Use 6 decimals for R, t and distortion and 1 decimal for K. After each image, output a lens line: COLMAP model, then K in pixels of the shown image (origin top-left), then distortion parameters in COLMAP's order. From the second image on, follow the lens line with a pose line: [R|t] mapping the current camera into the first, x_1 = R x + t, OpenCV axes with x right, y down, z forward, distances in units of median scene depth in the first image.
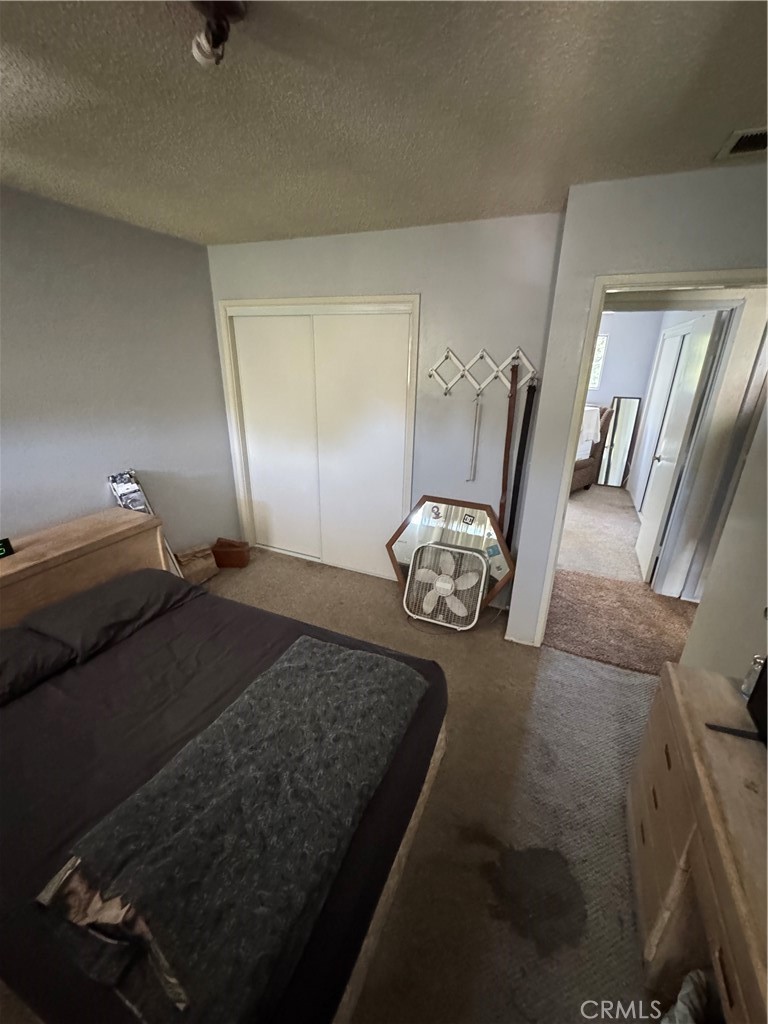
lens RADIAL K [[411.2, 0, 384.0], [0, 411.2, 512.0], [0, 0, 1]] dist [0.001181, -0.000025]
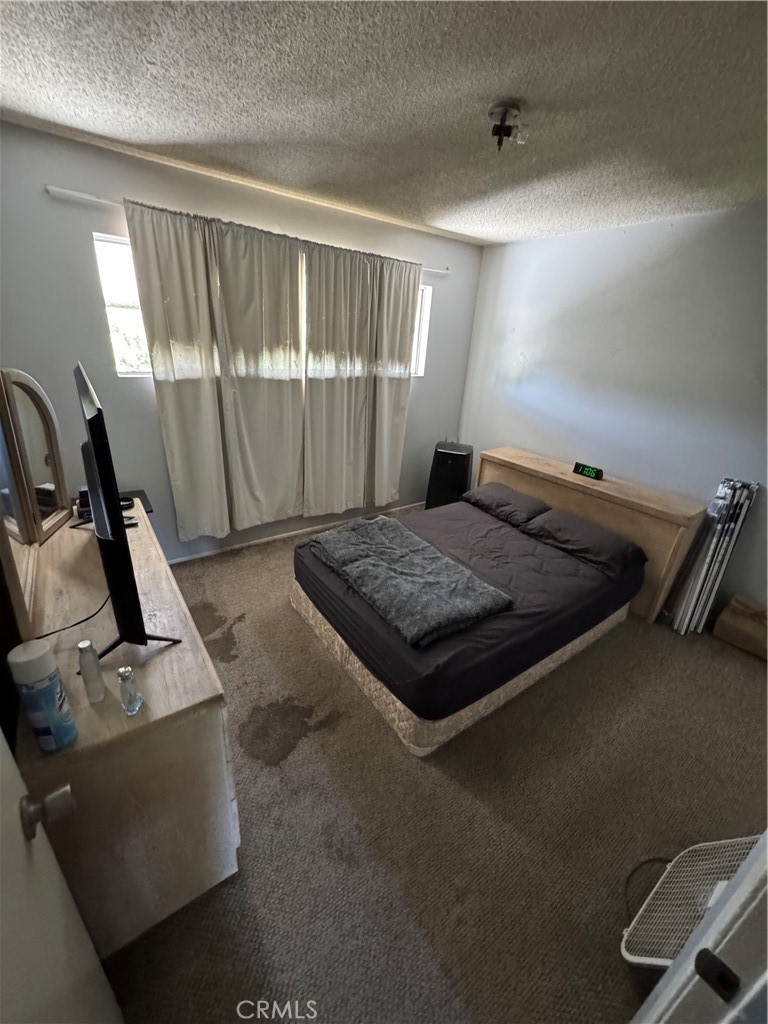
lens RADIAL K [[411.2, 0, 384.0], [0, 411.2, 512.0], [0, 0, 1]] dist [0.001181, -0.000025]
pose [[-0.504565, 0.291551, -0.812657, 0.728404], [-0.371552, 0.776313, 0.509202, -0.277294], [0.779335, 0.558870, -0.283375, 0.864893]]
